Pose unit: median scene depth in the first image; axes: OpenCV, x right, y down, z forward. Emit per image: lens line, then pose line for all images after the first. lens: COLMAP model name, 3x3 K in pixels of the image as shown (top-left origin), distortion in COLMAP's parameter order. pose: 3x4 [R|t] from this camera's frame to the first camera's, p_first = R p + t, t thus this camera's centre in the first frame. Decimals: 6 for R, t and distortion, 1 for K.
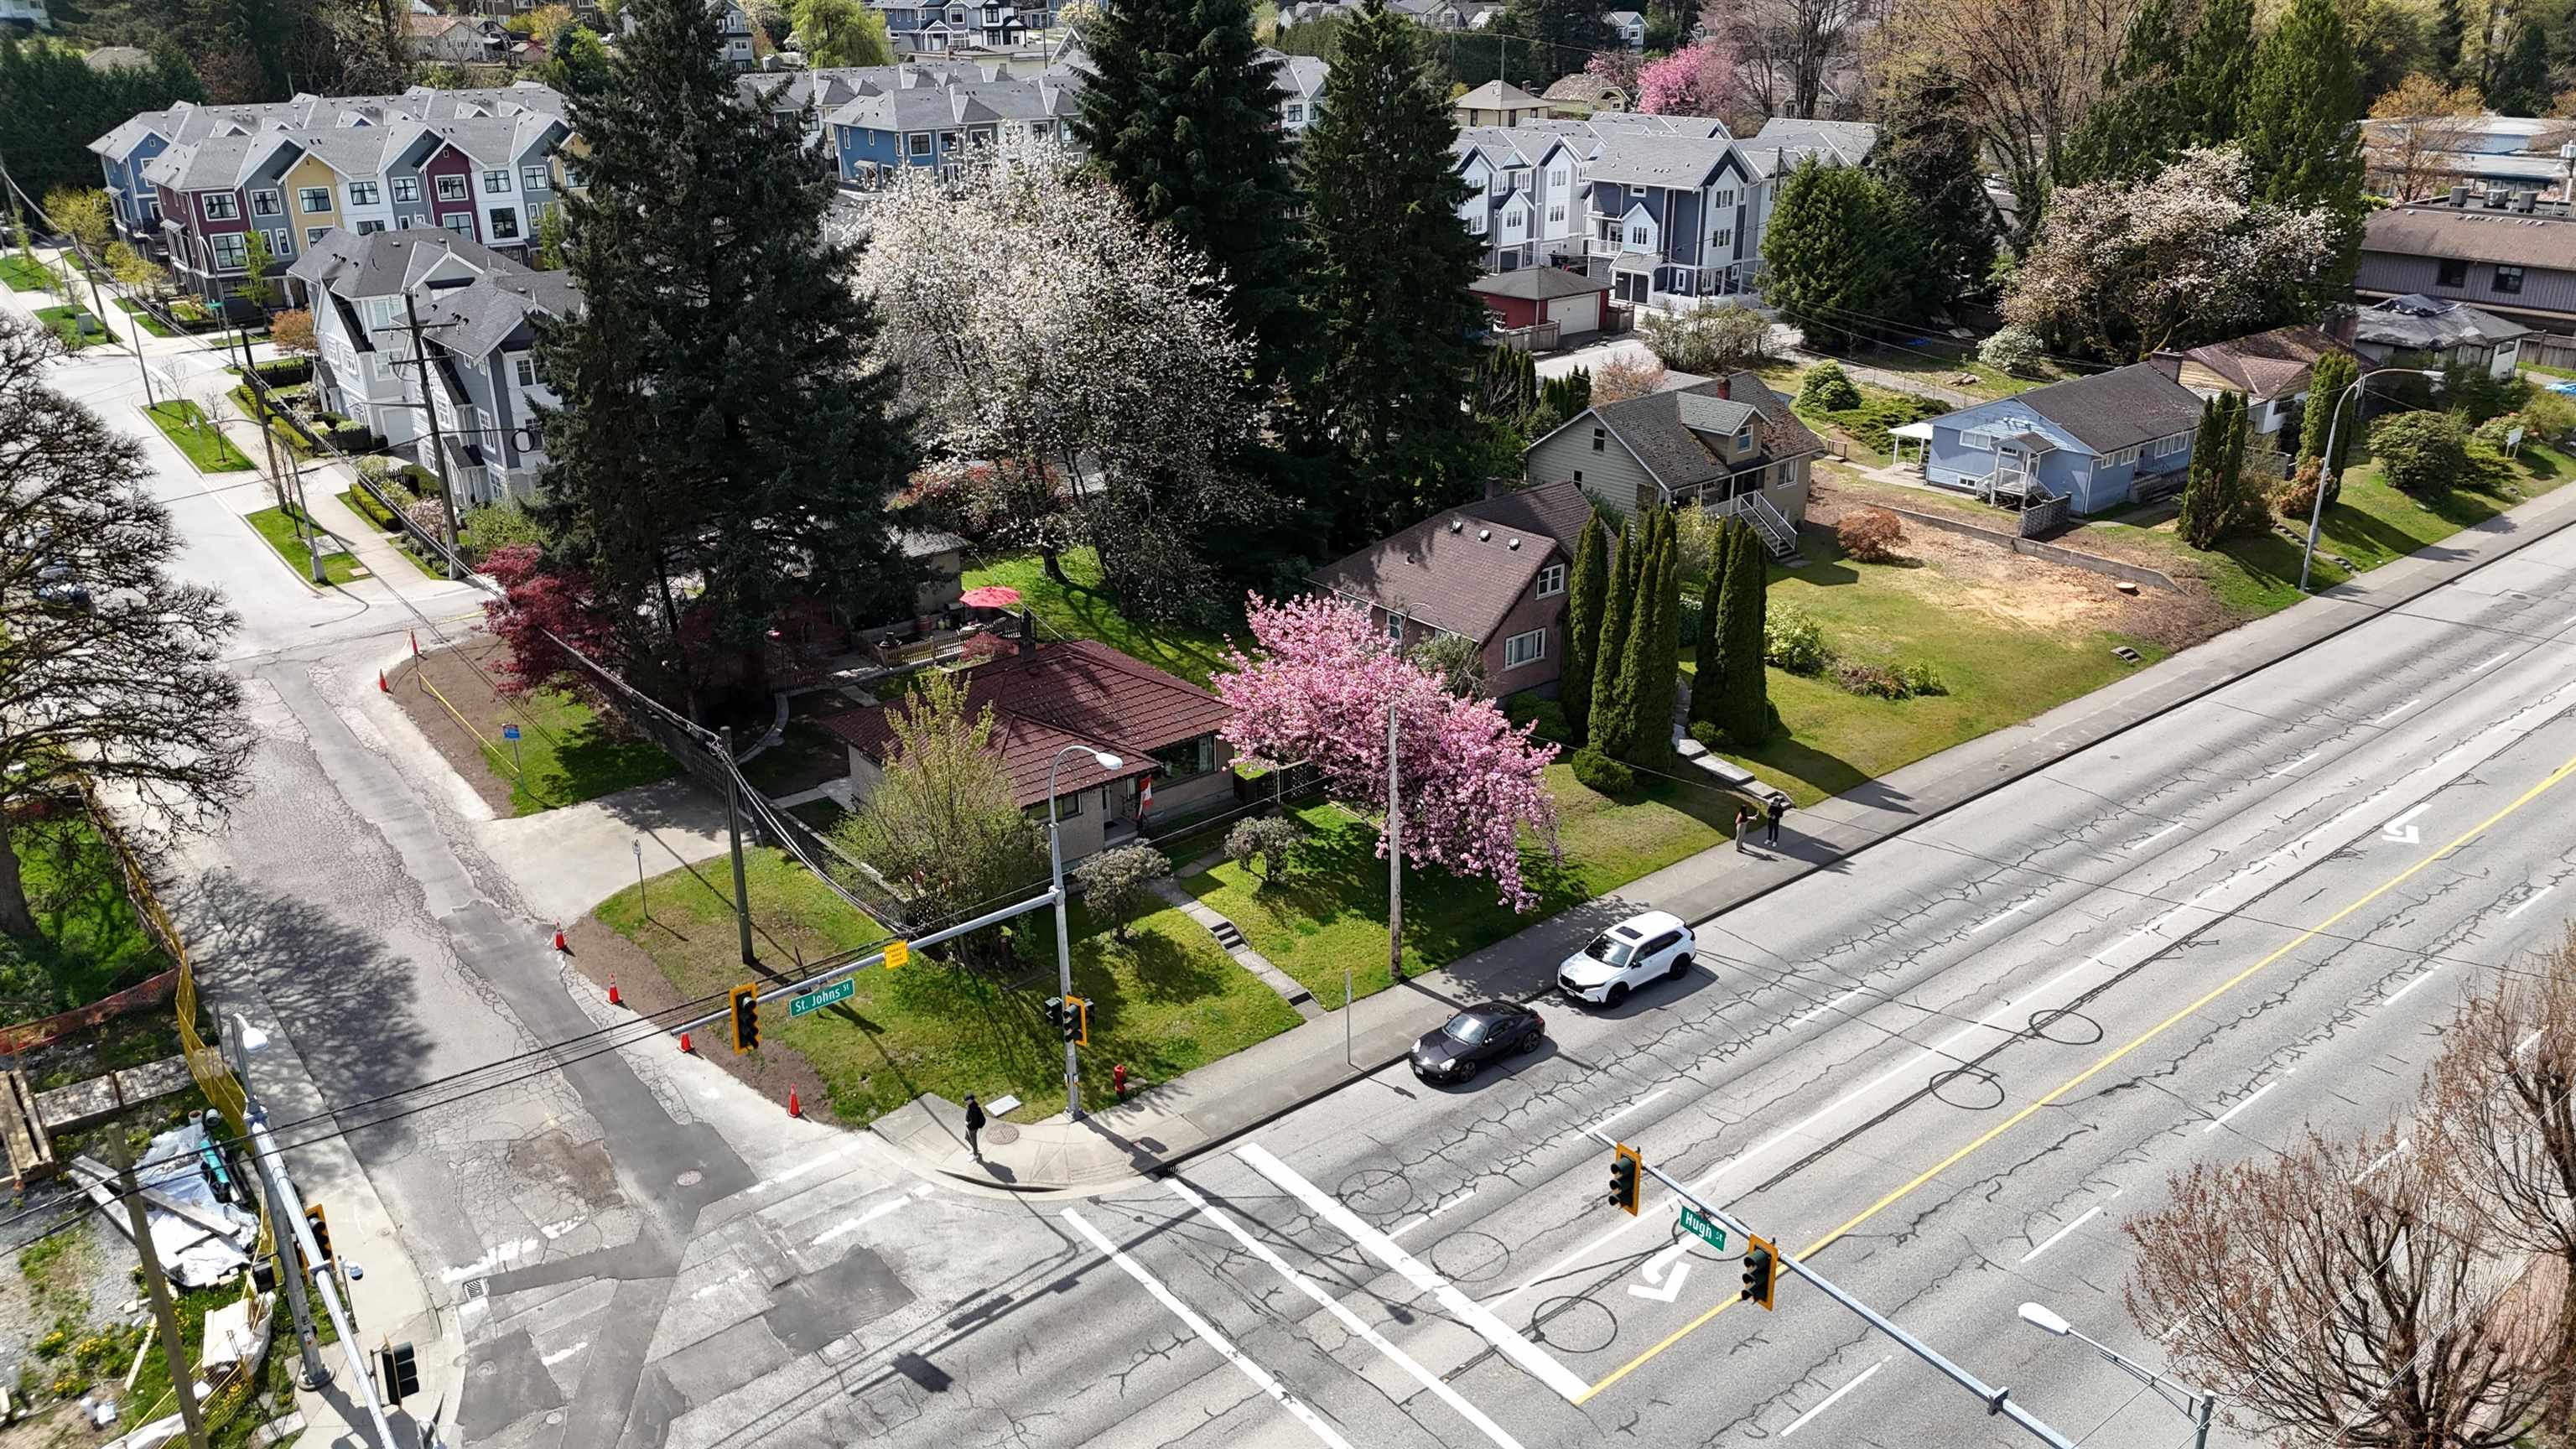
lens RADIAL K [[1881.4, 0, 1281.5], [0, 1881.4, 712.6], [0, 0, 1]] dist [0.085257, -0.102298]
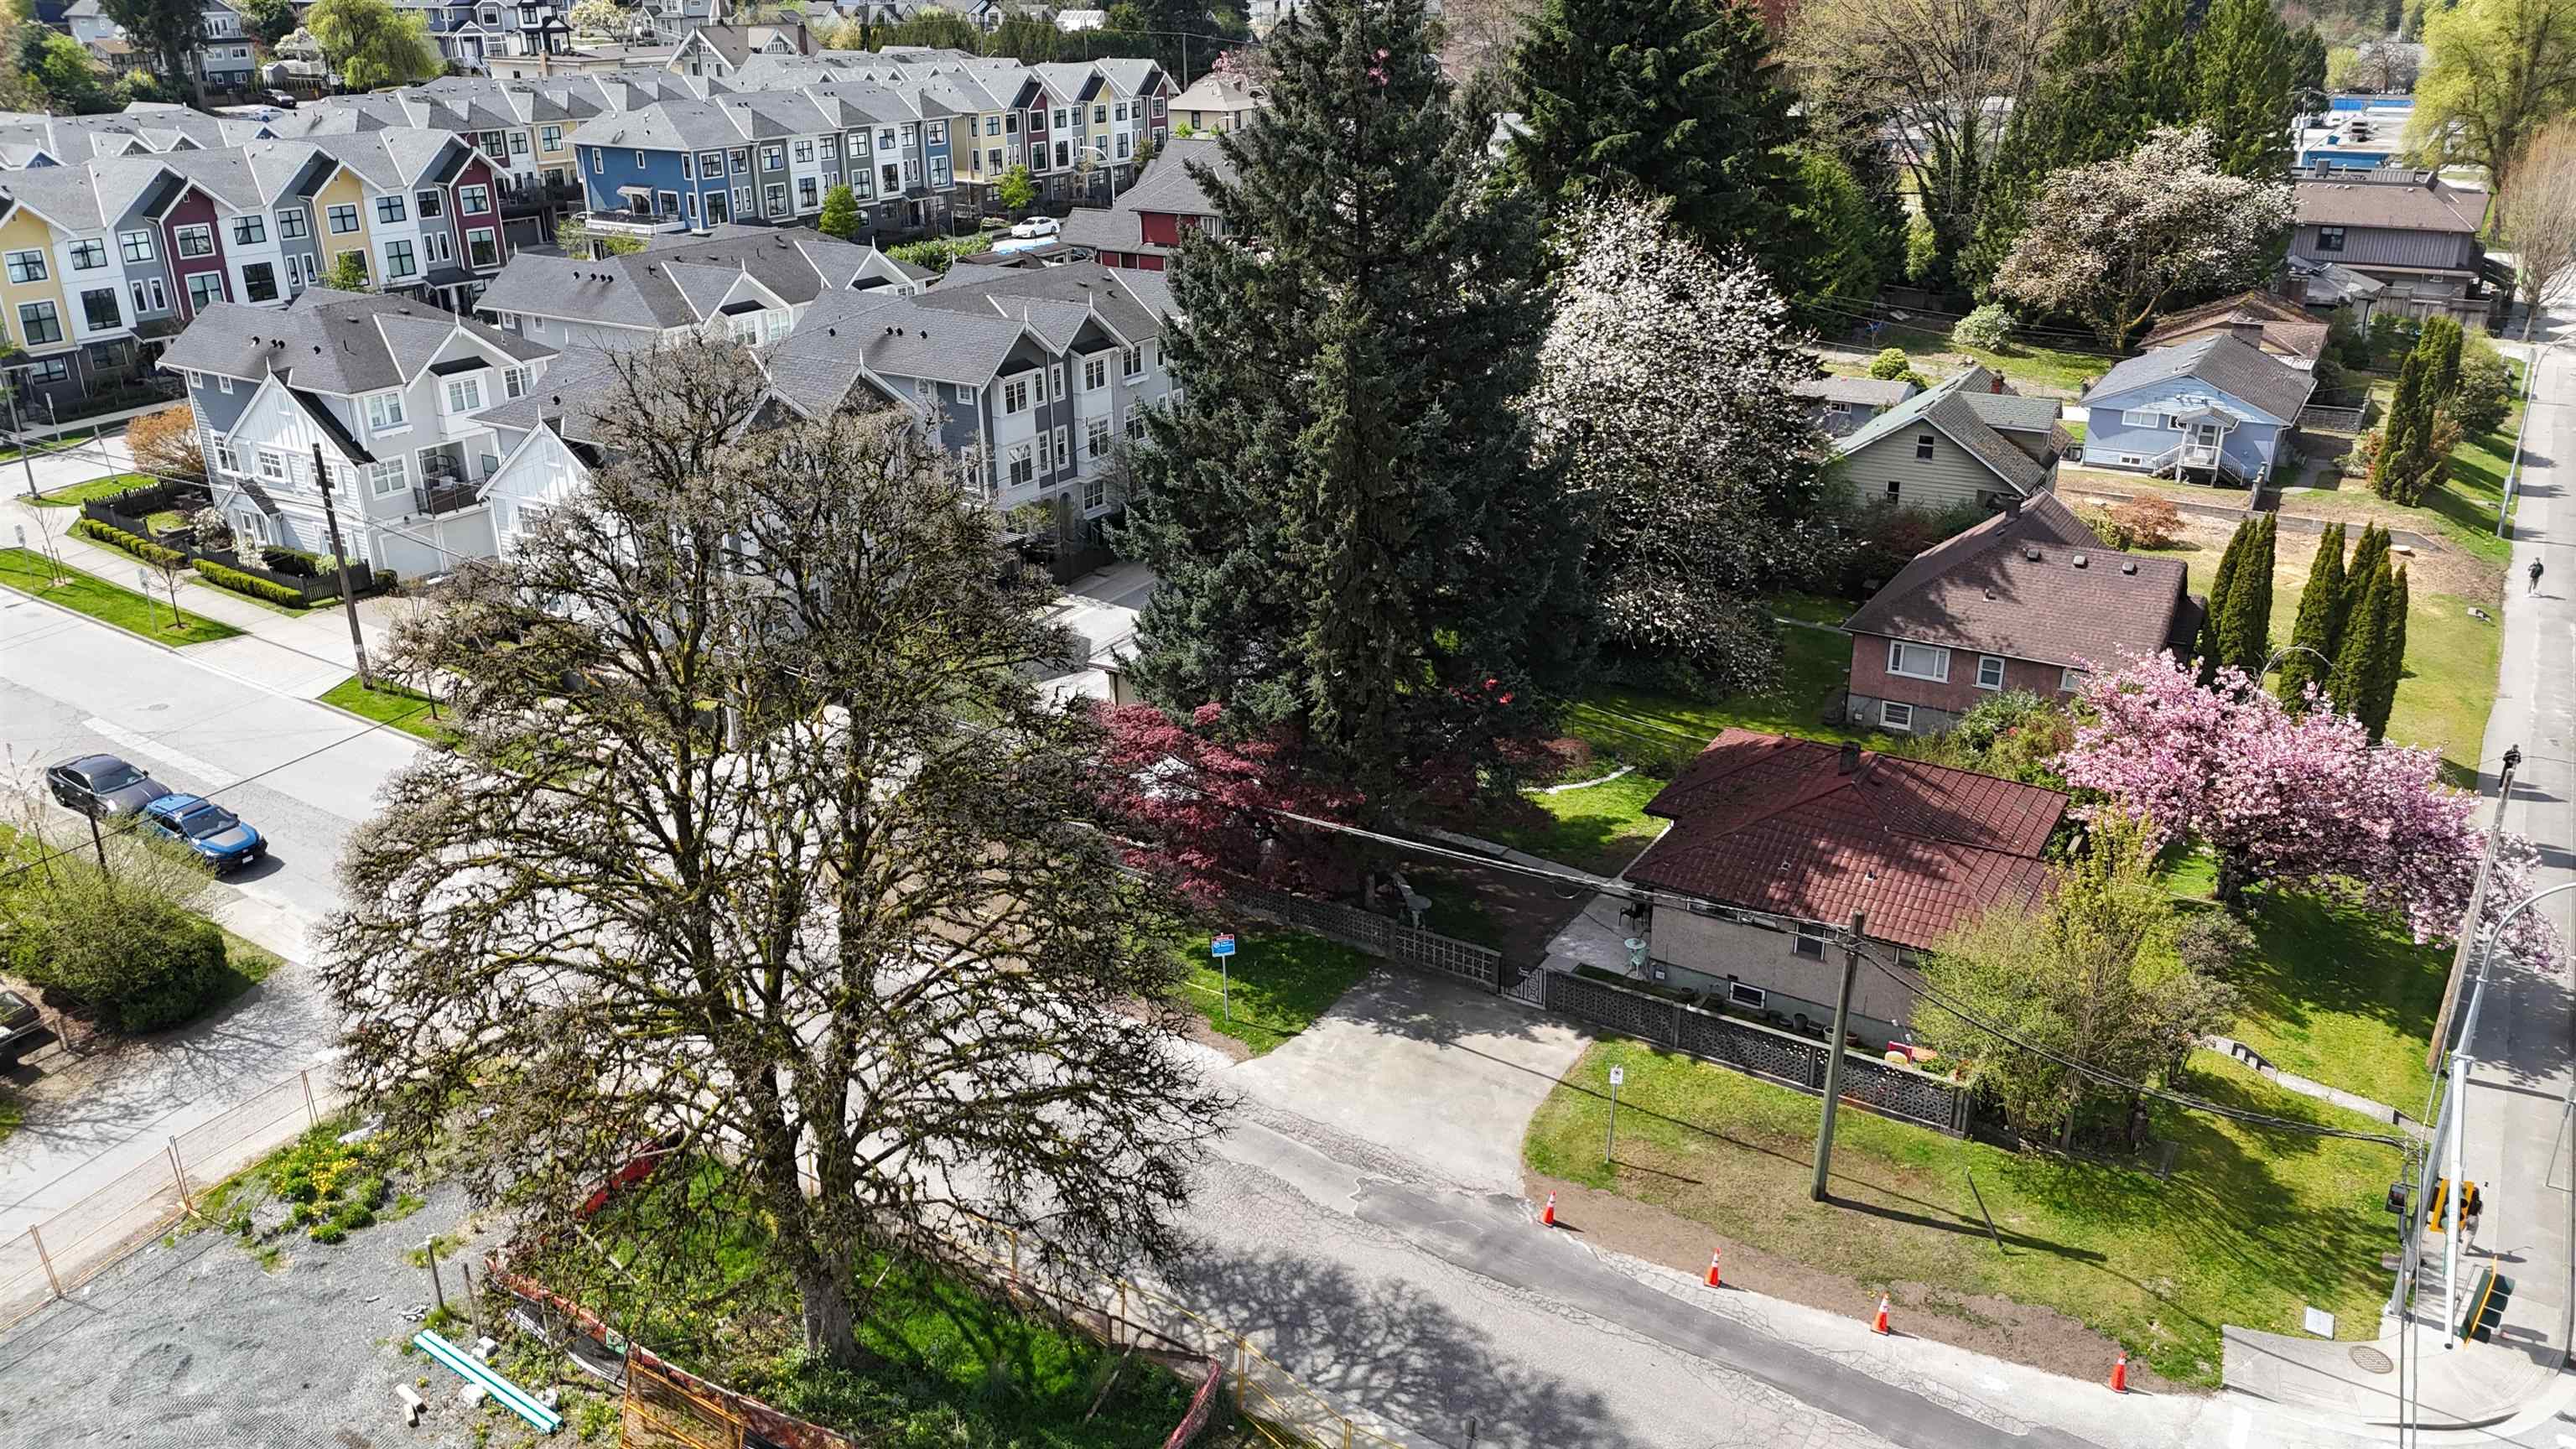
lens RADIAL K [[1881.4, 0, 1281.5], [0, 1881.4, 712.6], [0, 0, 1]] dist [0.085257, -0.102298]
pose [[0.943875, -0.121882, 0.306993, -0.419160], [0.121907, 0.992356, 0.019171, -0.065926], [-0.306983, 0.019329, 0.951519, 0.181840]]
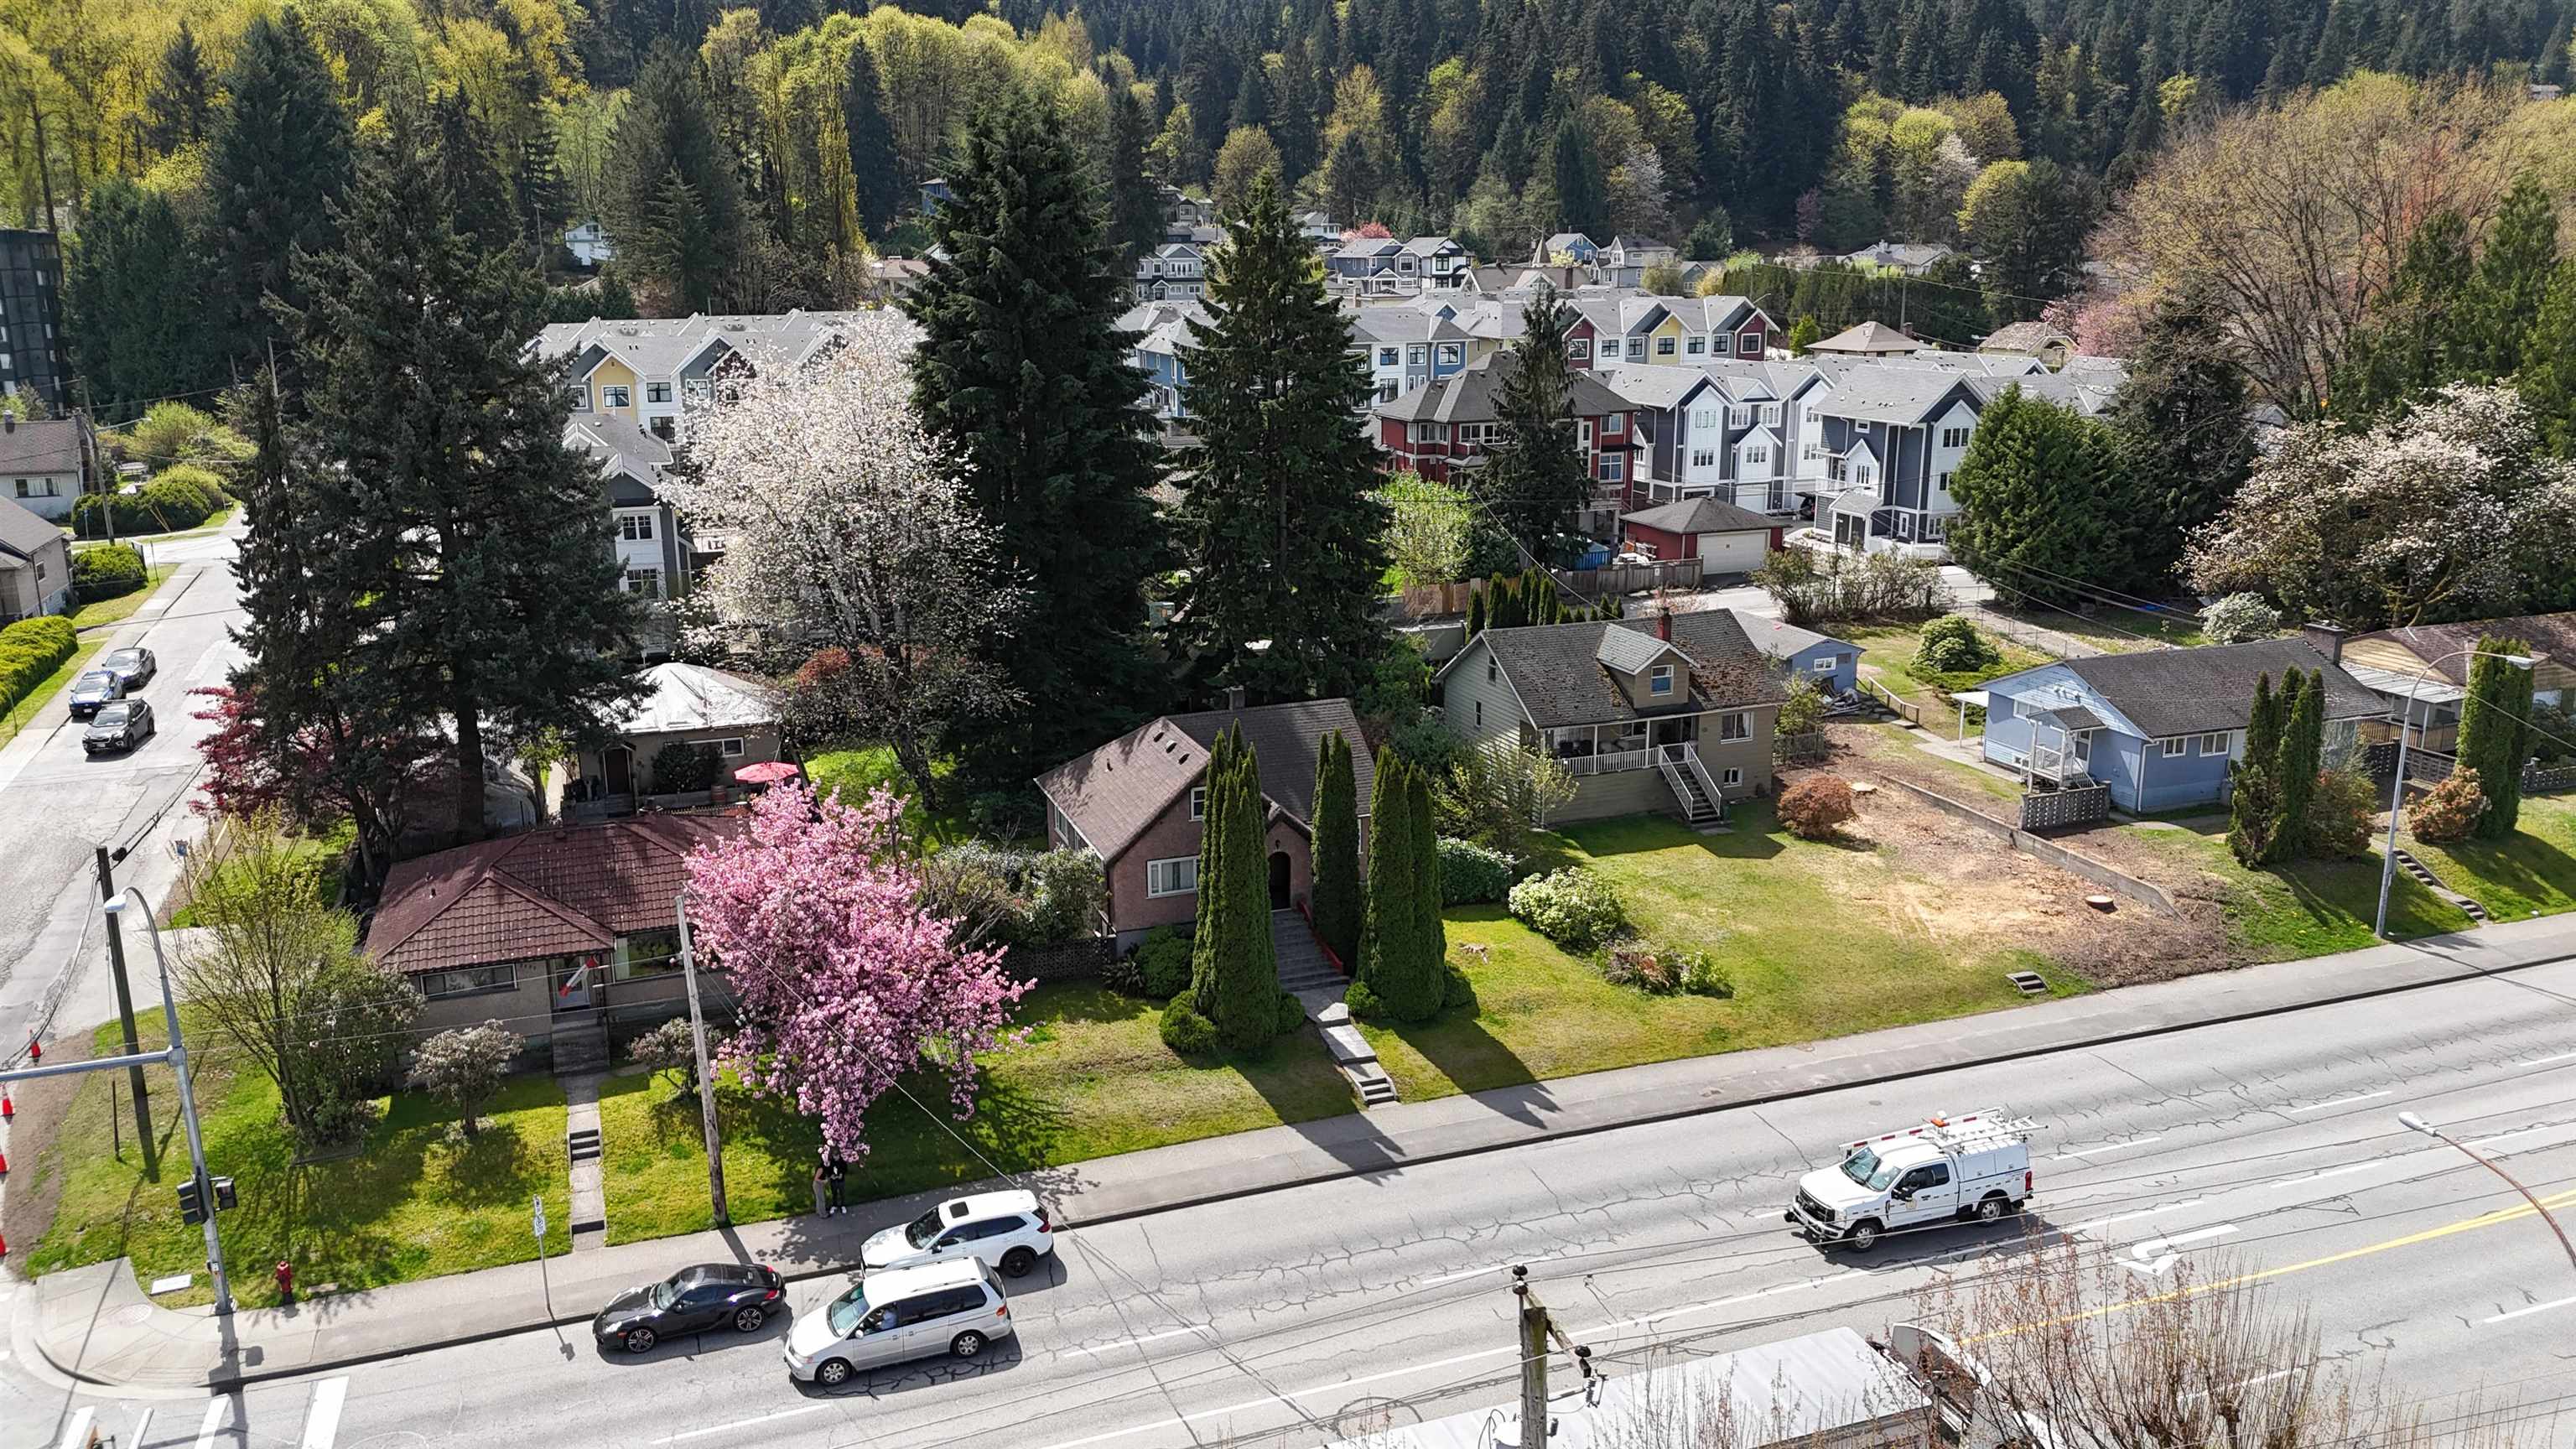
lens RADIAL K [[1881.4, 0, 1281.5], [0, 1881.4, 712.6], [0, 0, 1]] dist [0.085257, -0.102298]
pose [[0.946224, 0.080821, -0.313254, 0.330124], [-0.120466, 0.986680, -0.109315, -0.014473], [0.300246, 0.141173, 0.943357, 0.132183]]
